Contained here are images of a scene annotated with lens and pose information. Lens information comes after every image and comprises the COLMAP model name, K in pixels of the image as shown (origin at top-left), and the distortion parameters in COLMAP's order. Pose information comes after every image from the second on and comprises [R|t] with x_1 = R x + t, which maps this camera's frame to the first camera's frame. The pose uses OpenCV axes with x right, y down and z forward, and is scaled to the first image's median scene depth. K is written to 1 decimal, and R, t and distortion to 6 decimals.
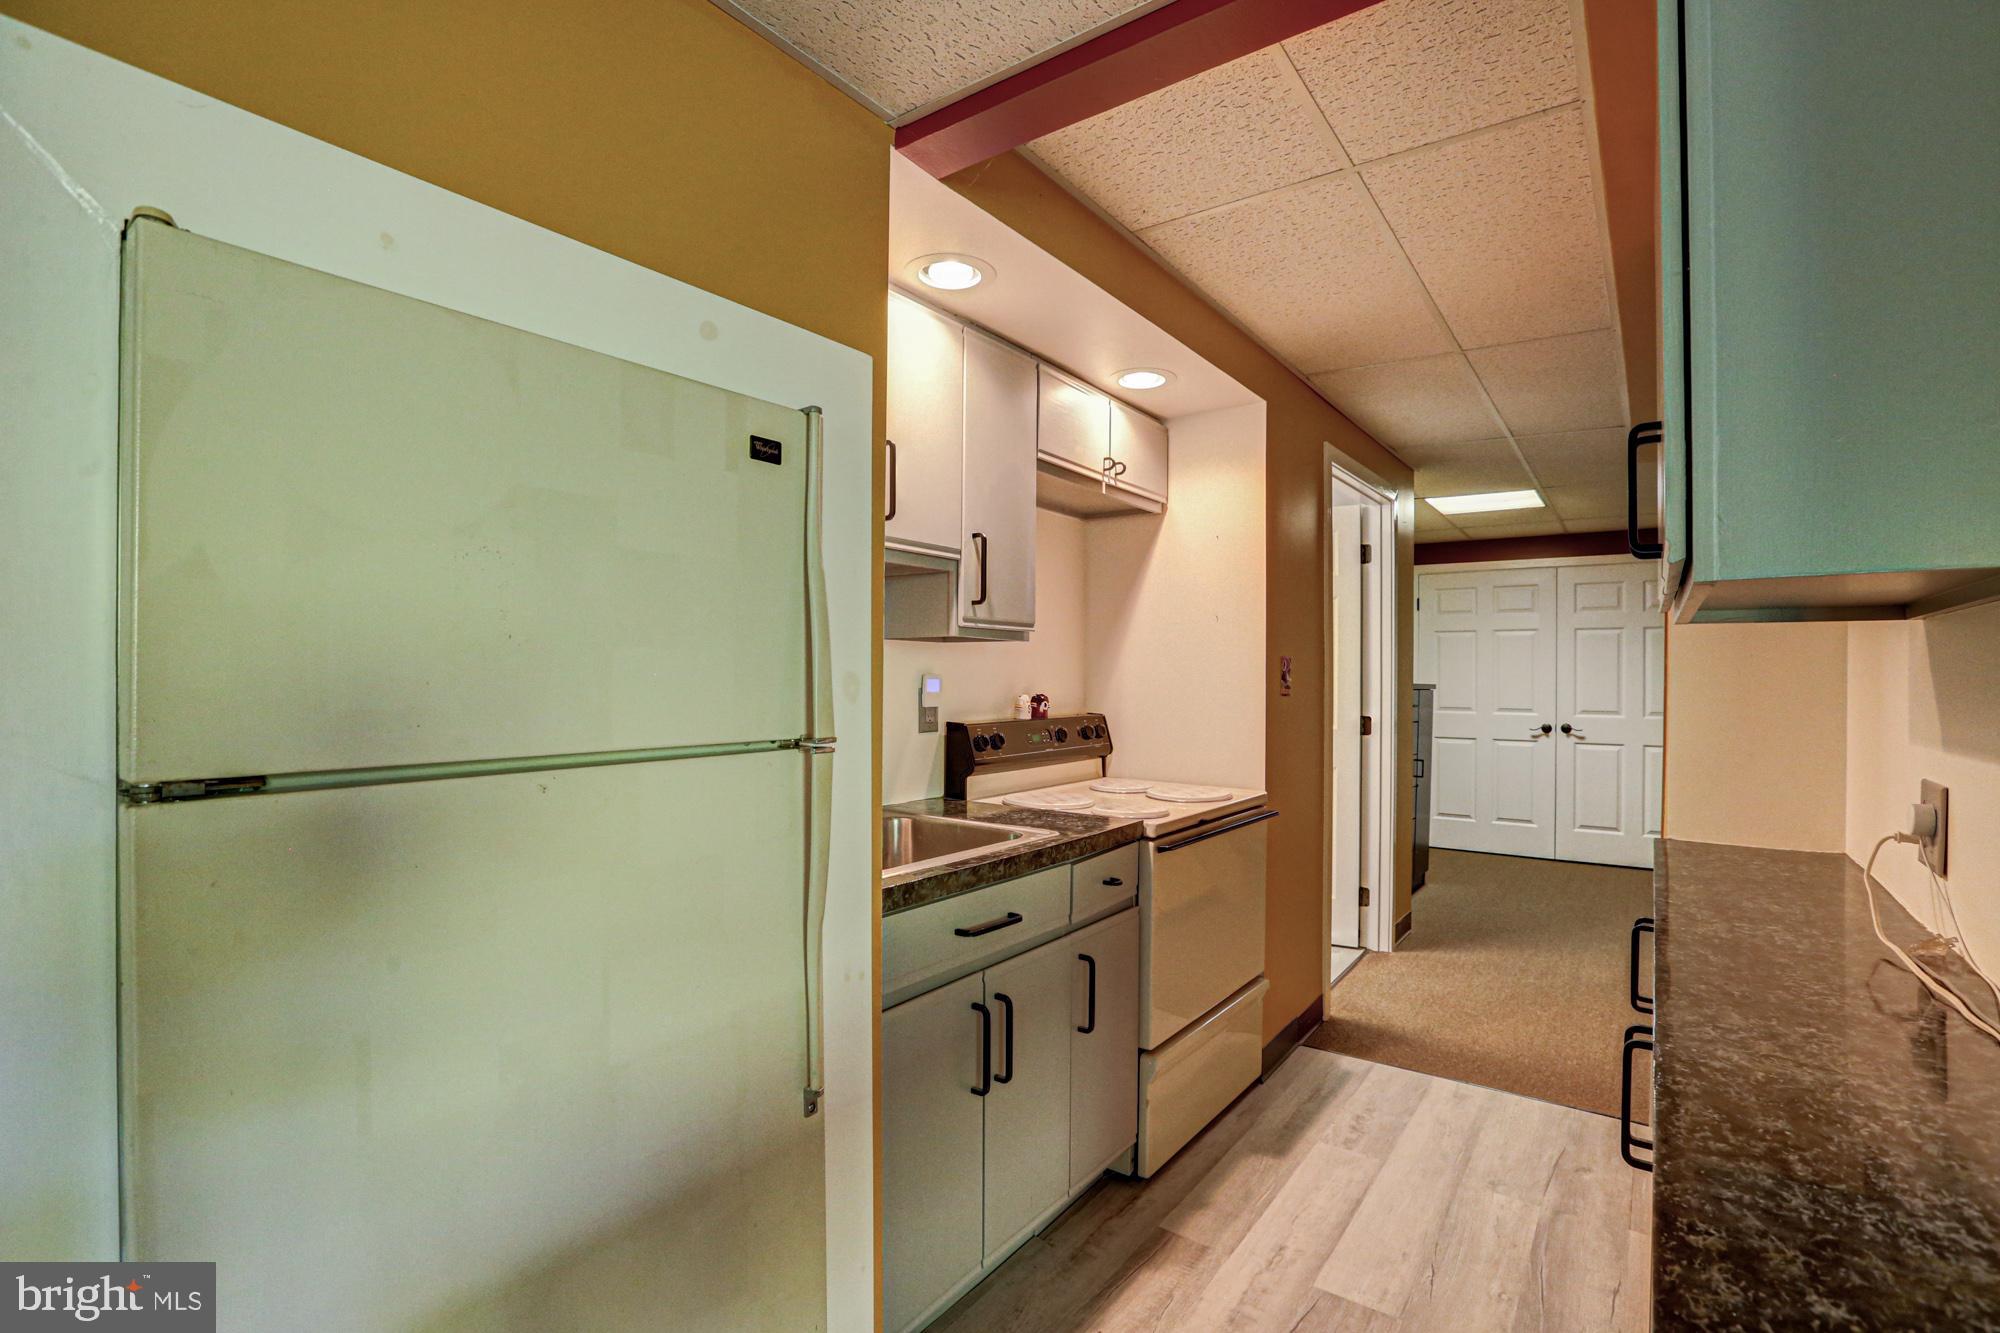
lens RADIAL K [[919.0, 0, 998.3], [0, 919.0, 656.6], [0, 0, 1]] dist [-0.043142, 0.000244]
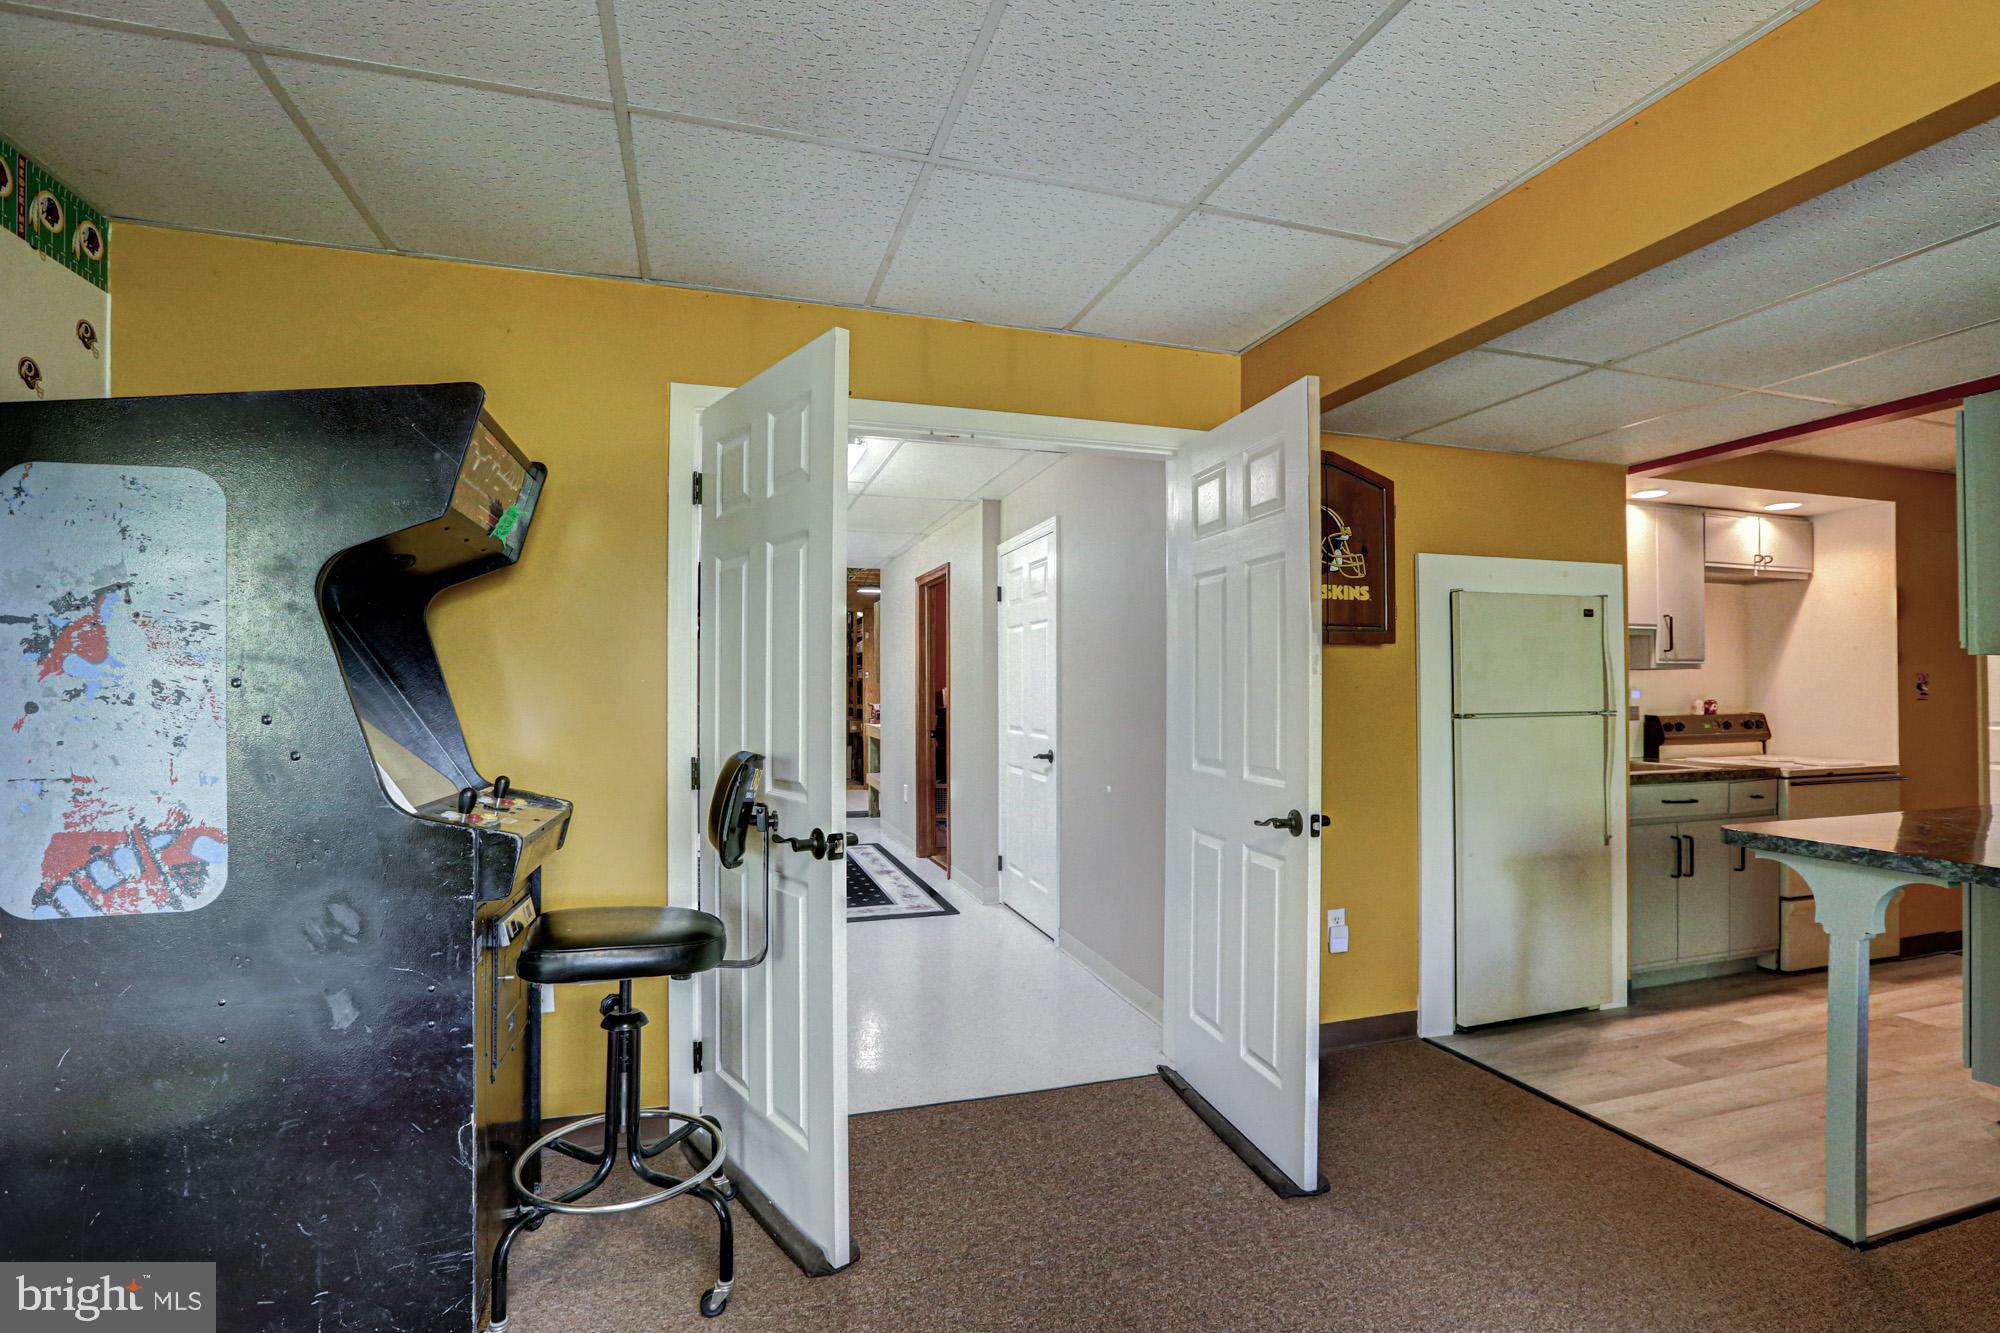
lens RADIAL K [[907.3, 0, 1012.9], [0, 907.3, 684.3], [0, 0, 1]] dist [-0.023770, 0.000288]
pose [[0.809303, -0.015649, -0.587184, -0.026458], [0.022375, 0.999741, 0.004195, -0.022201], [0.586966, -0.016533, 0.809443, -1.114172]]
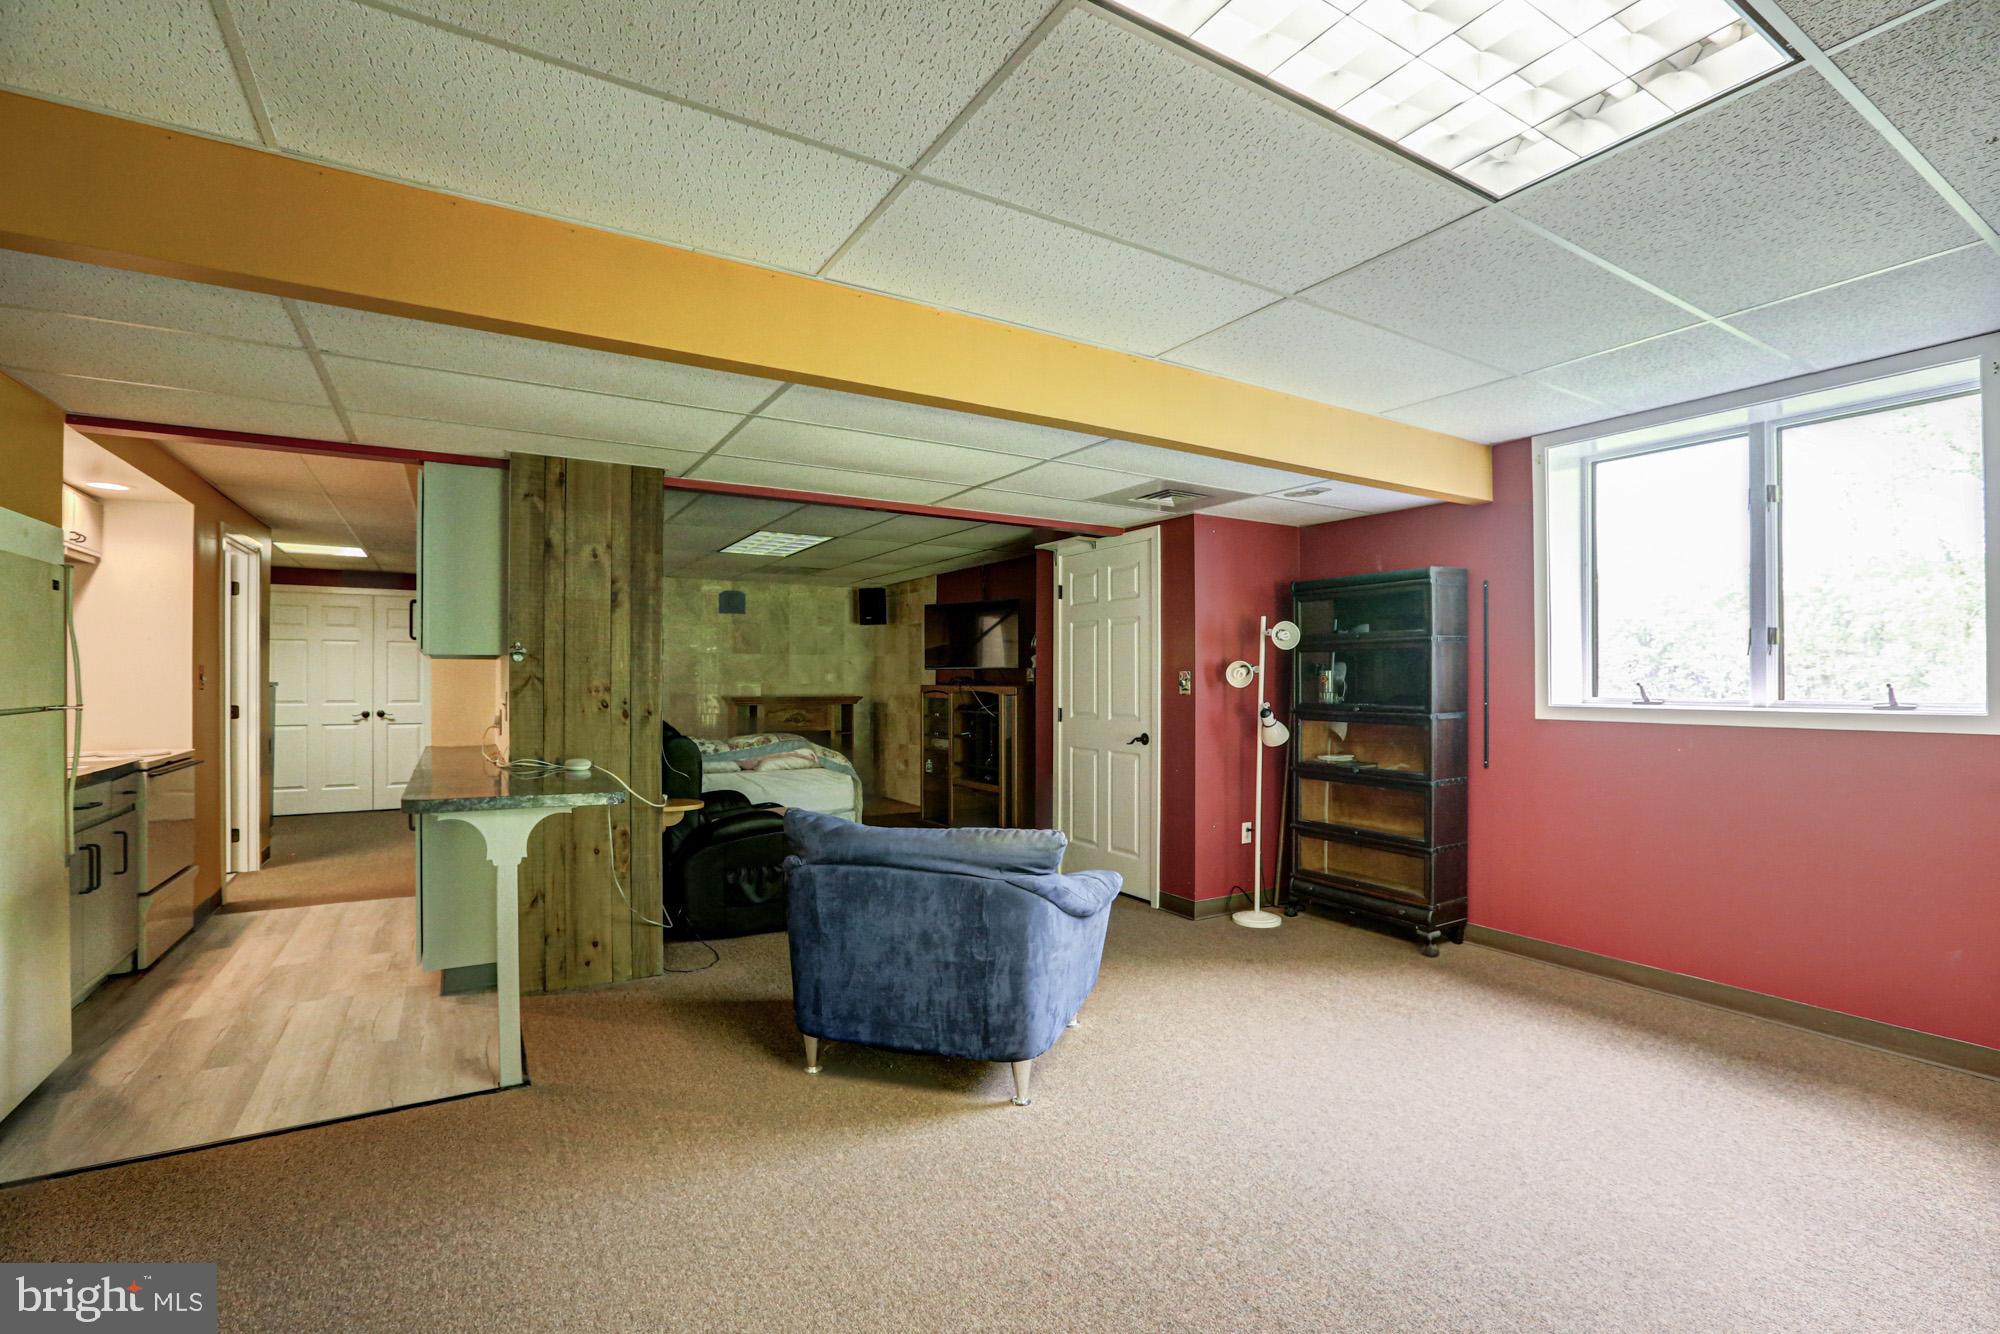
lens RADIAL K [[907.3, 0, 1012.9], [0, 907.3, 684.8], [0, 0, 1]] dist [-0.023770, 0.000288]
pose [[0.381152, -0.013943, 0.924407, -0.655701], [-0.016529, 0.999624, 0.021893, -0.024938], [-0.924365, -0.023624, 0.380778, -1.006922]]
